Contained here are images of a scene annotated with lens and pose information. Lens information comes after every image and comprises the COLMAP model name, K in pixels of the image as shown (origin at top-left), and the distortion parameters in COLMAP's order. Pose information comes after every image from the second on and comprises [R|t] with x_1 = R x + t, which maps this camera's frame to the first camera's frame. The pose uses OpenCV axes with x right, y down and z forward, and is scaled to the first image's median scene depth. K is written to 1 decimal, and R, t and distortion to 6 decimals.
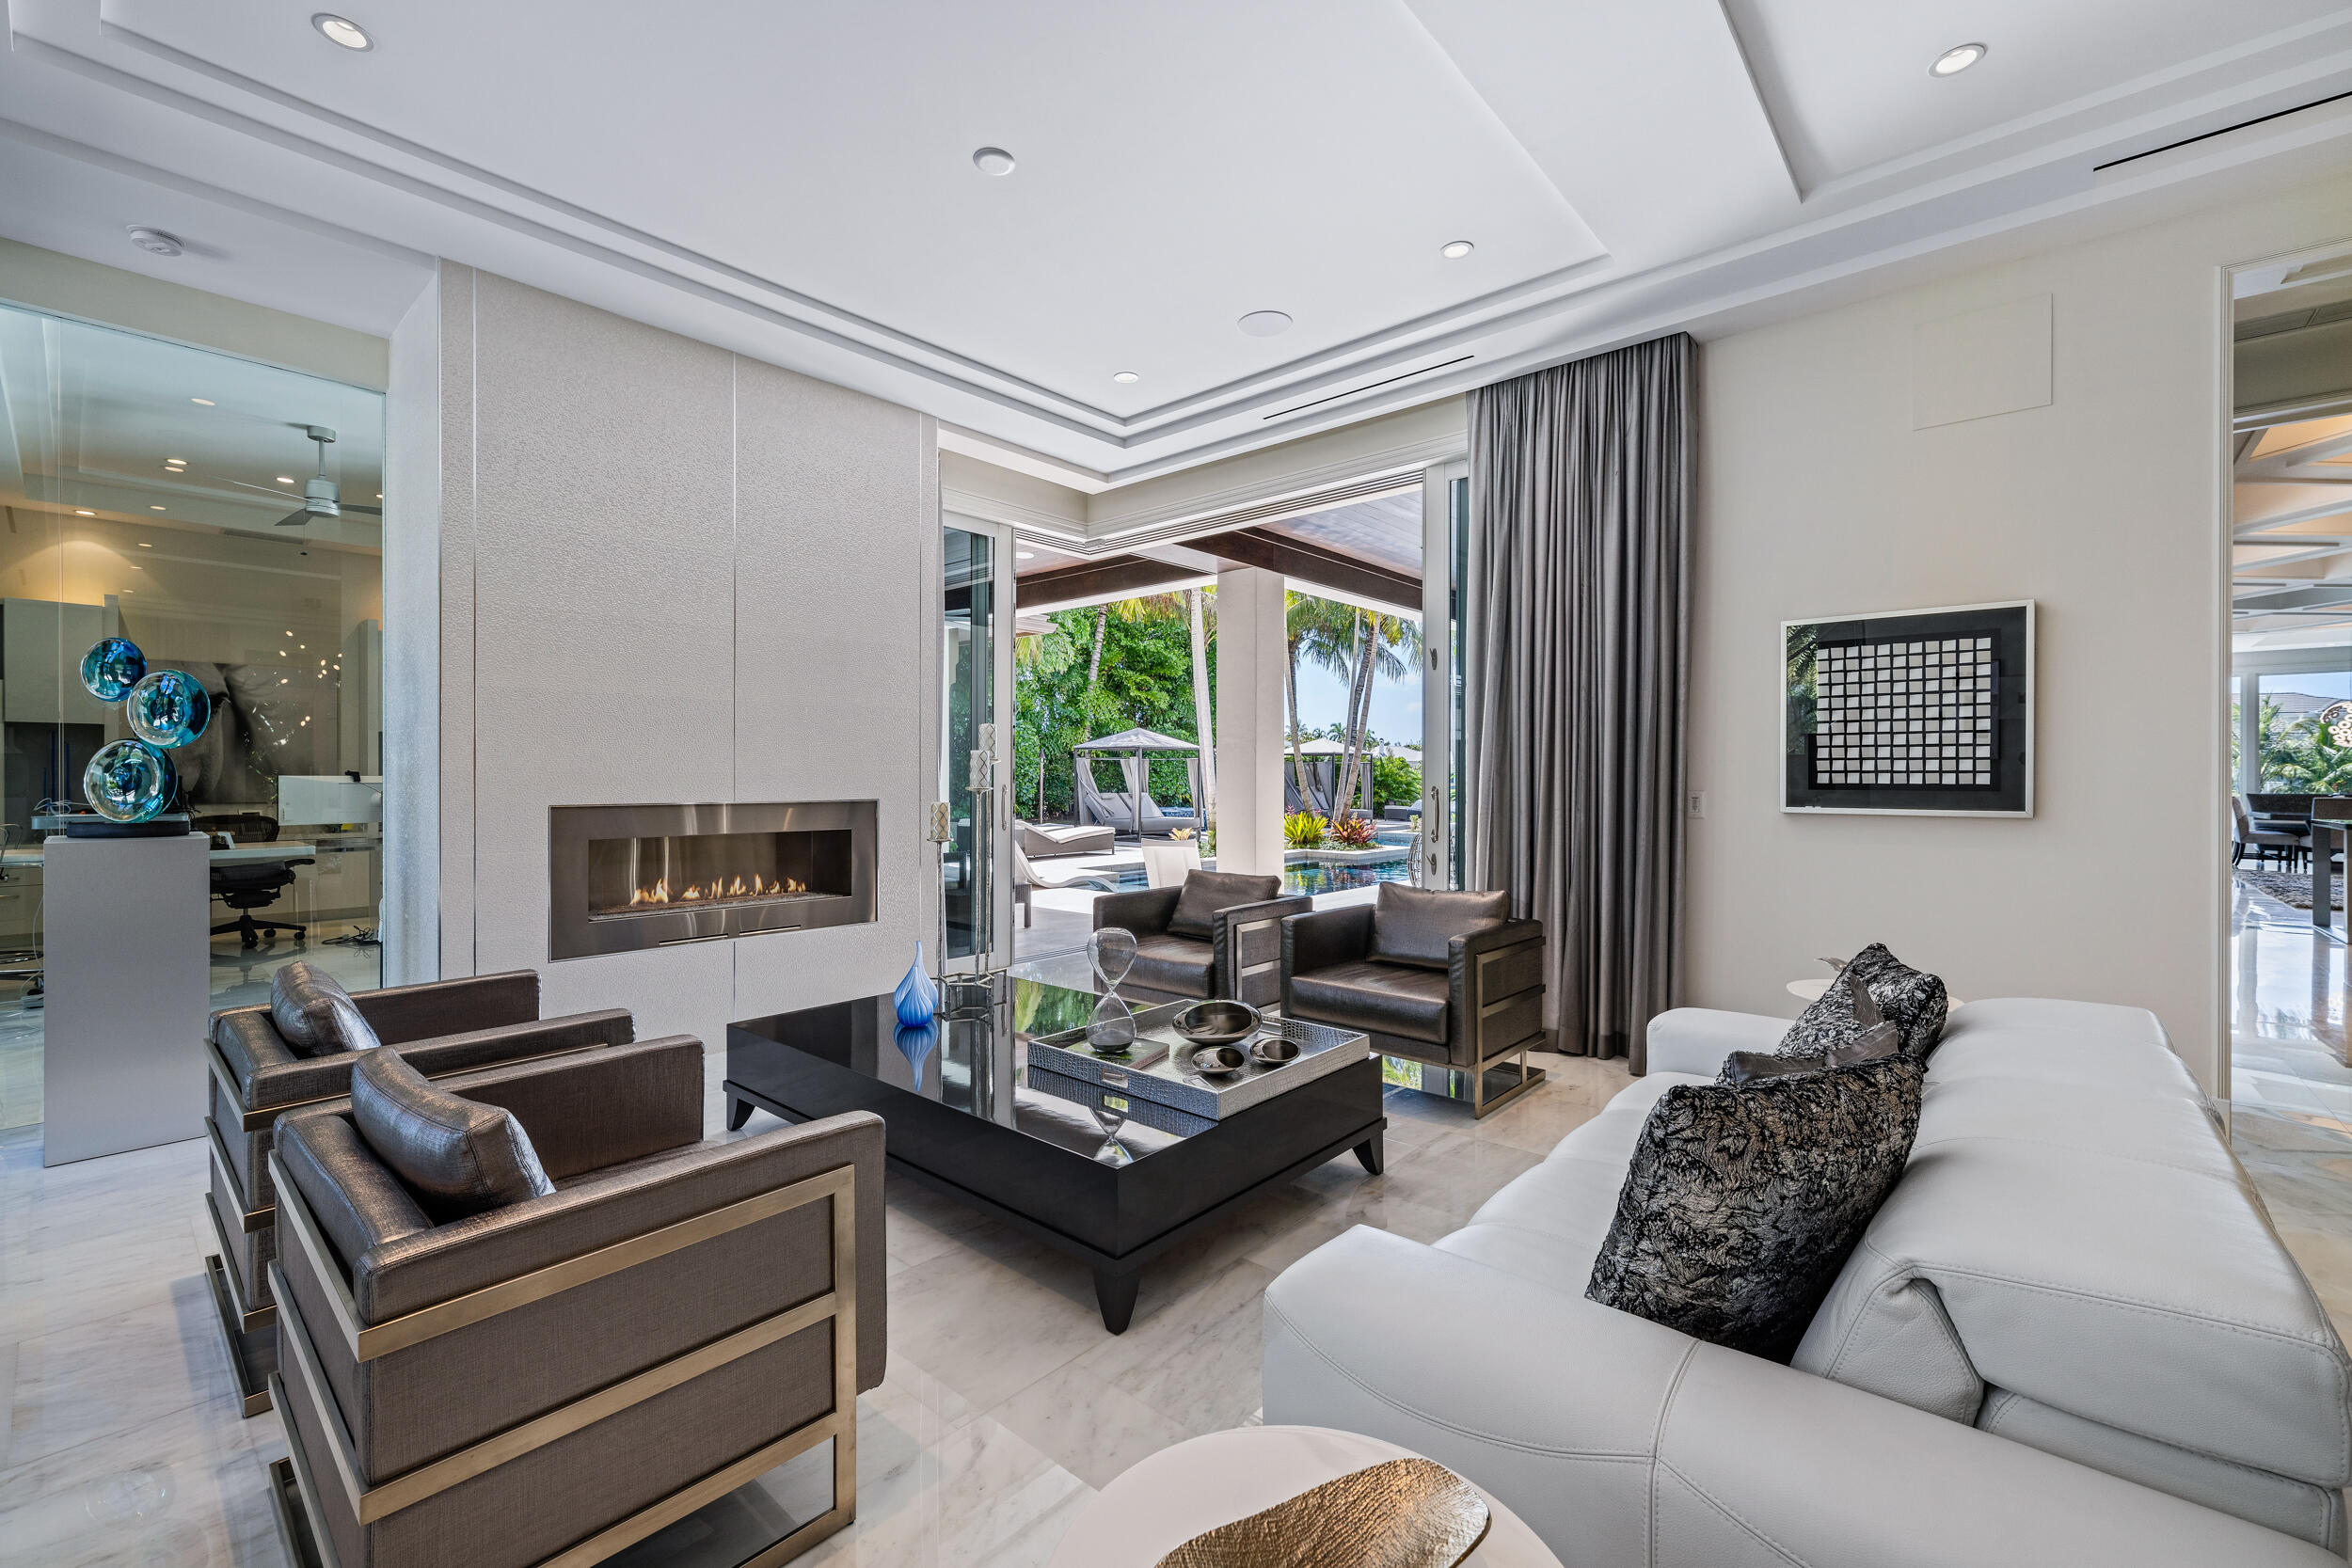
lens RADIAL K [[976.1, 0, 1169.6], [0, 976.1, 779.1], [0, 0, 1]] dist [-0.000852, -0.000244]
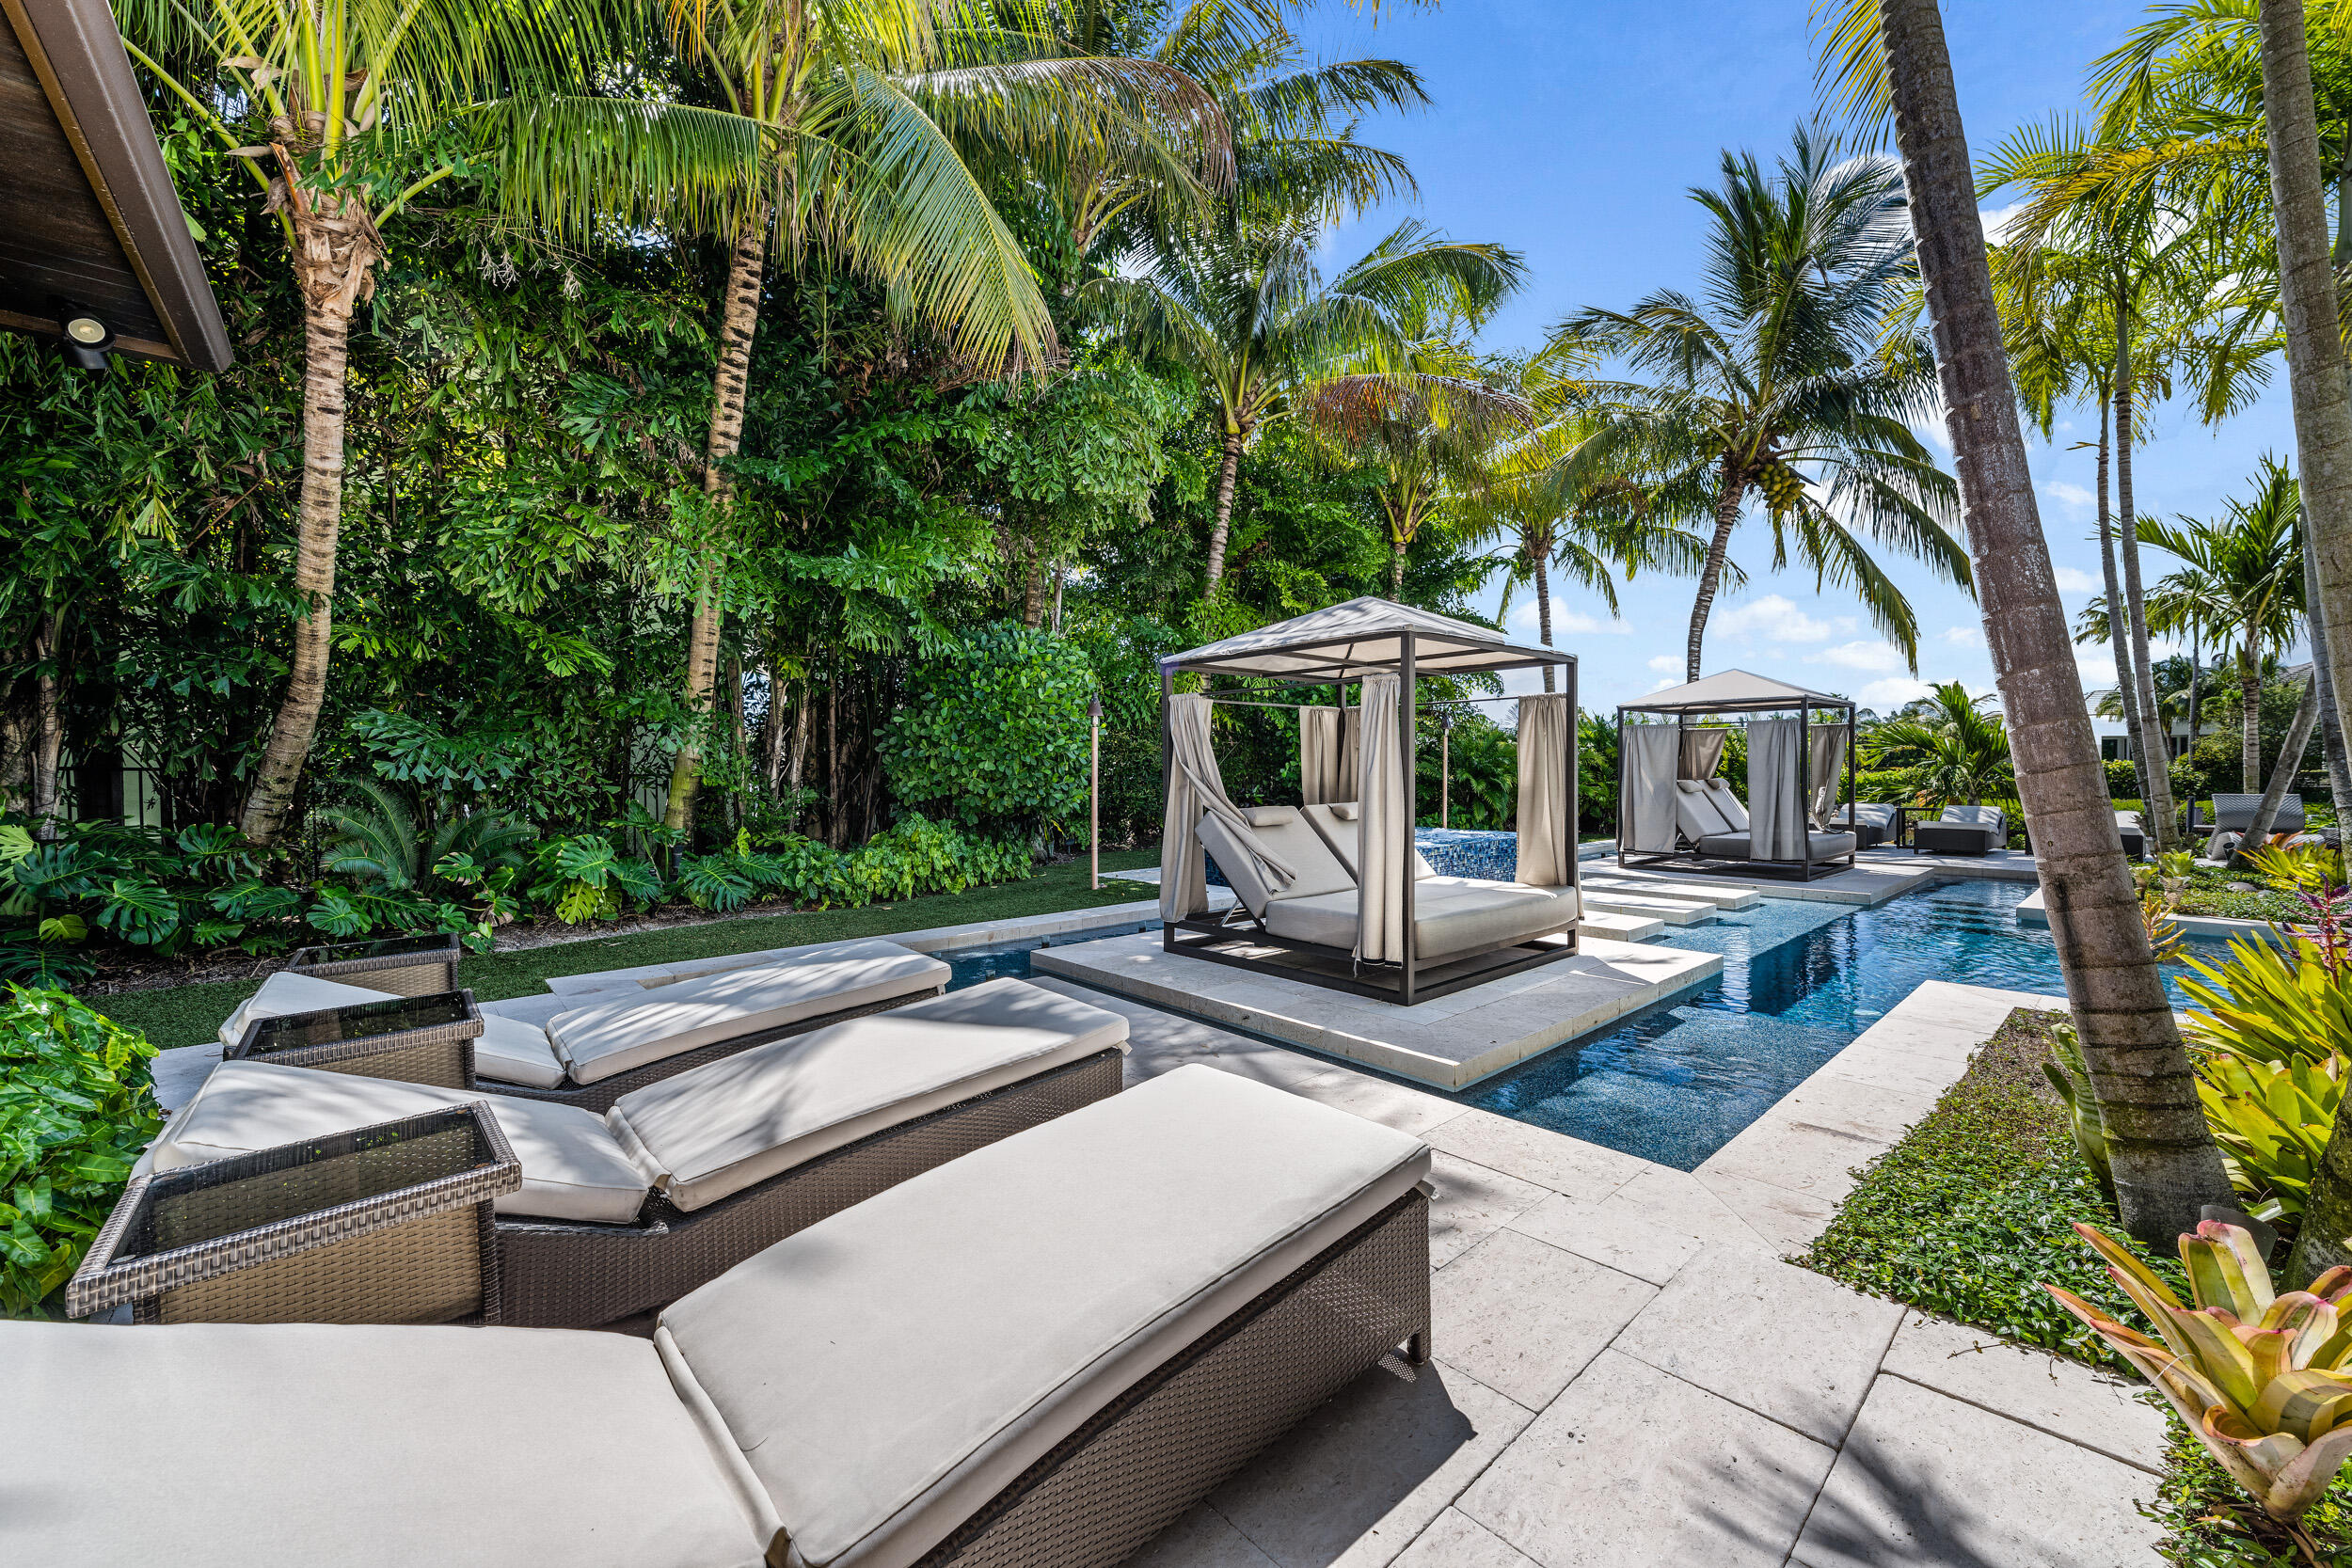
lens RADIAL K [[898.8, 0, 1170.1], [0, 898.8, 767.9], [0, 0, 1]] dist [-0.000159, -0.000011]
pose [[0.992550, -0.000765, -0.121836, -0.043081], [0.000443, 0.999996, -0.002670, 0.001466], [0.121837, 0.002596, 0.992547, 0.516814]]
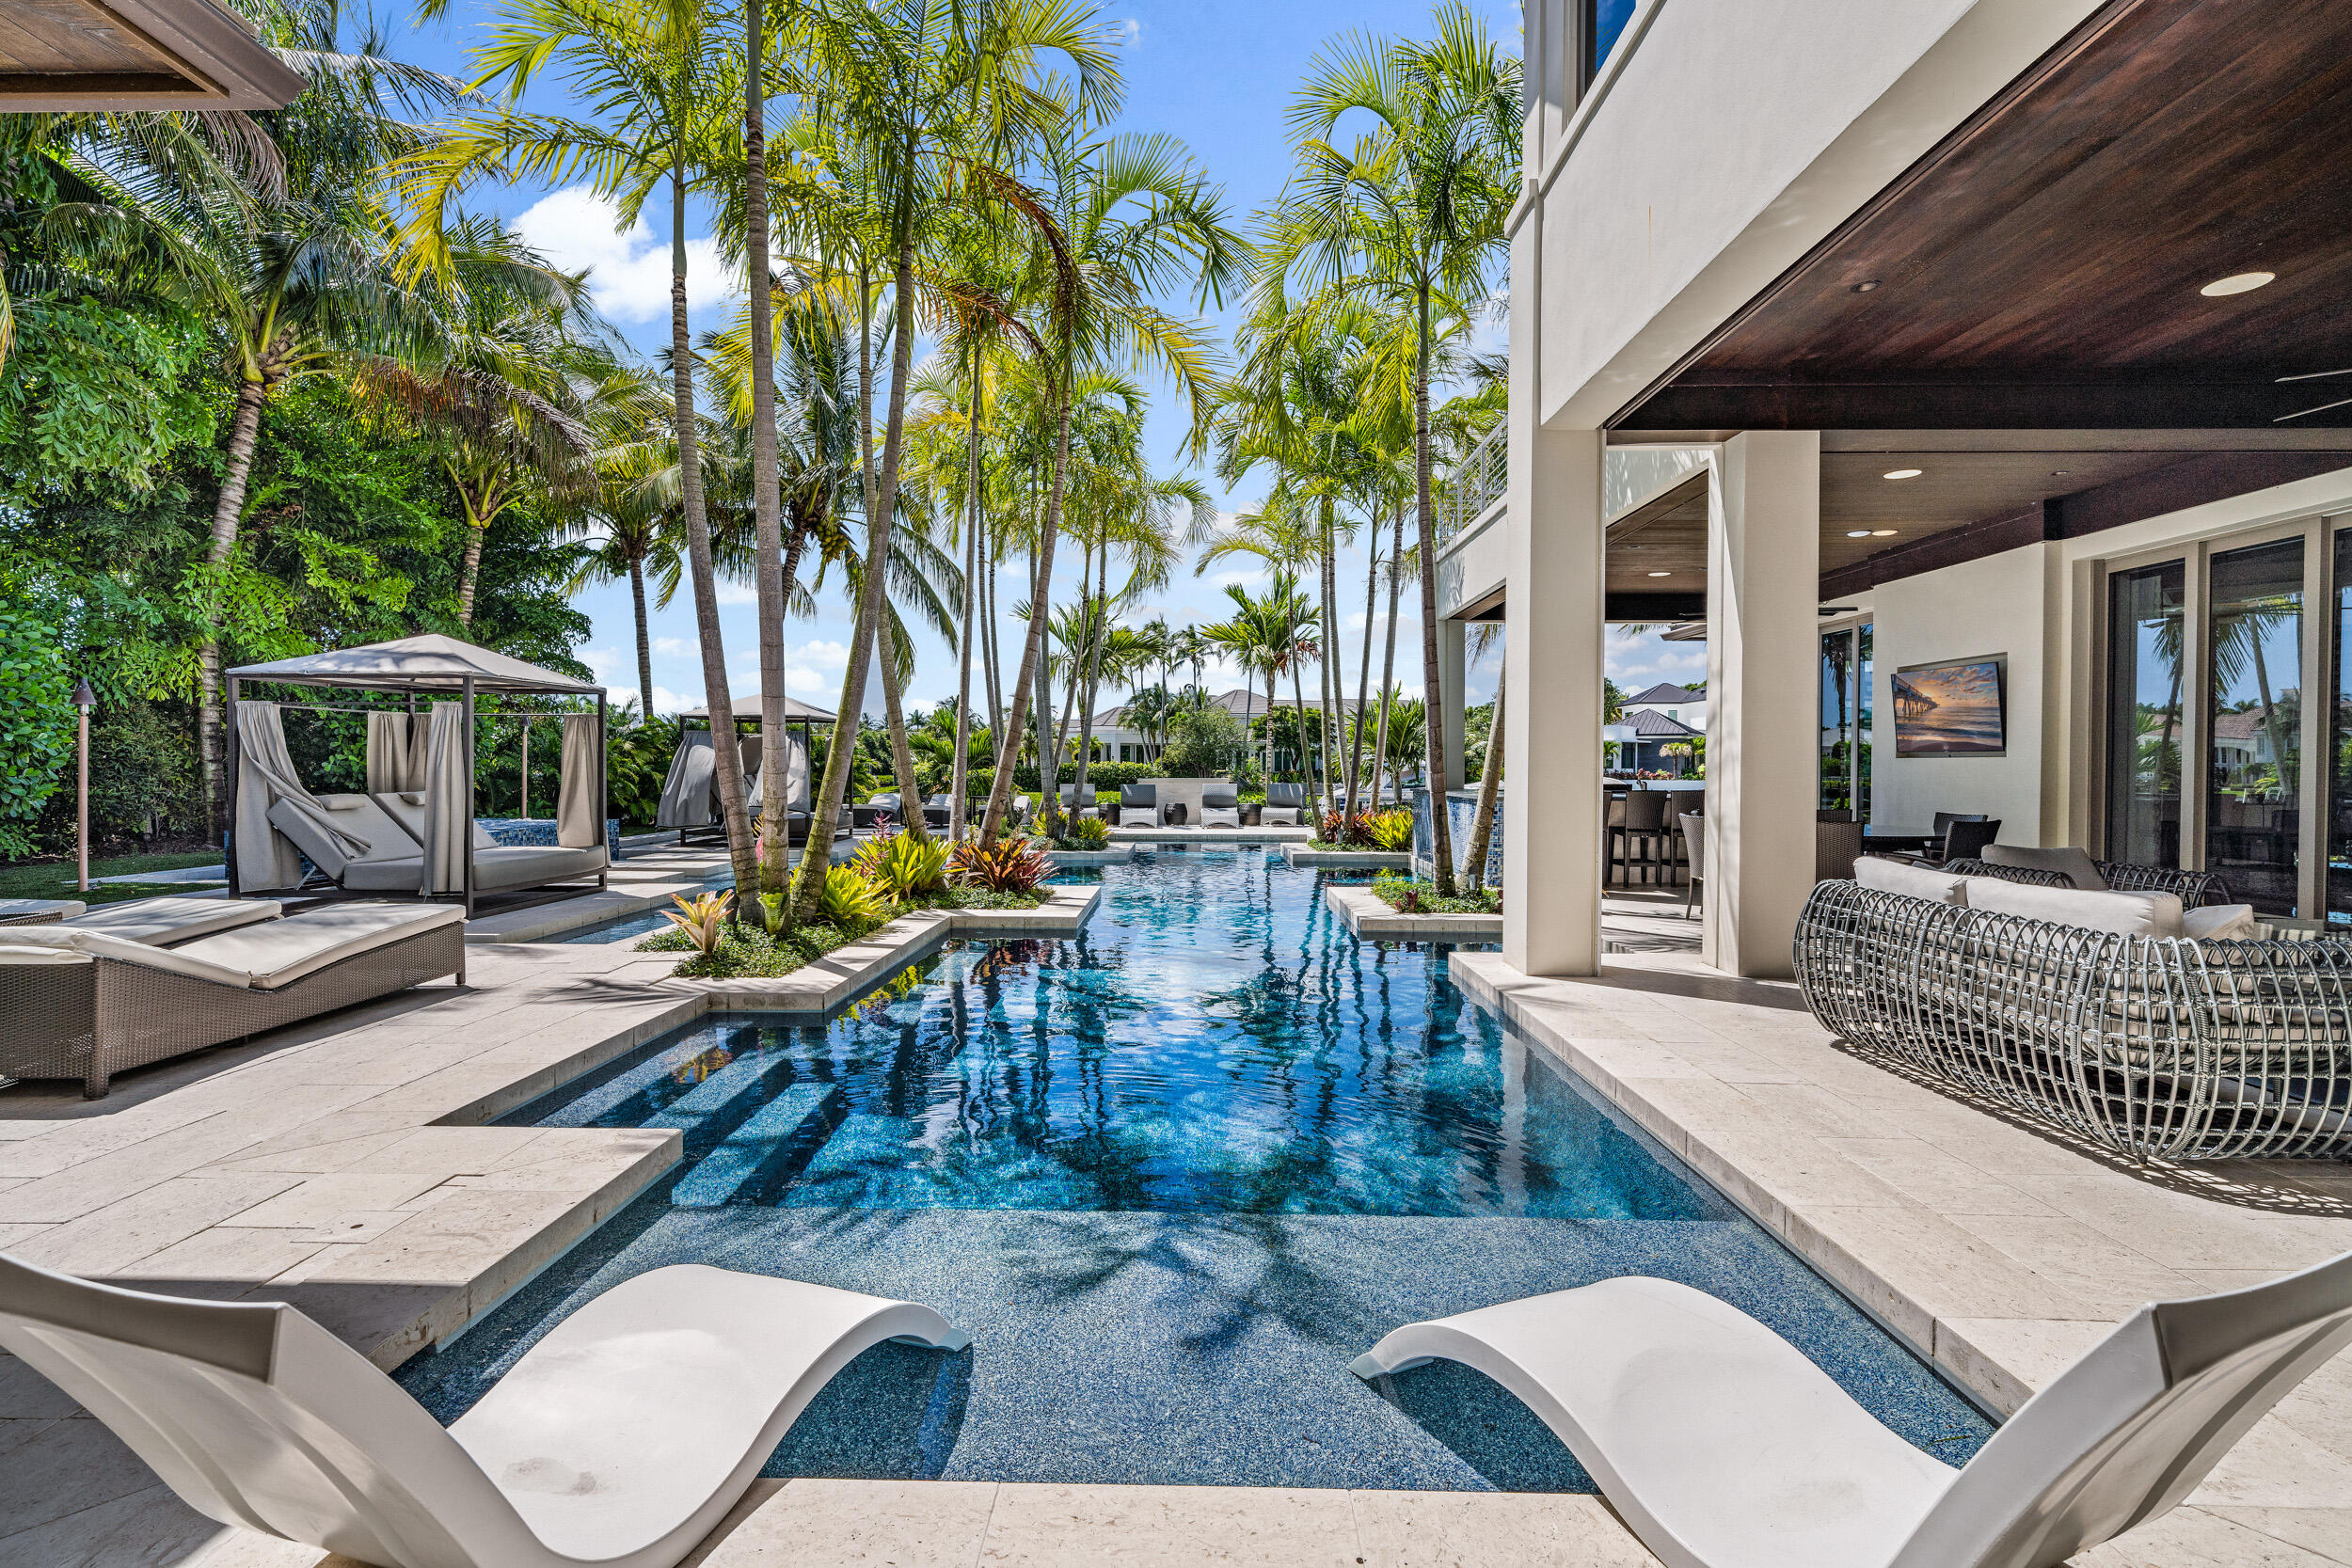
lens RADIAL K [[1047.1, 0, 1169.7], [0, 1047.1, 774.7], [0, 0, 1]] dist [0.001073, 0.000230]
pose [[0.760245, -0.000180, 0.649636, -0.060833], [-0.005834, 0.999958, 0.007103, 0.000856], [-0.649610, -0.009190, 0.760212, 0.339274]]
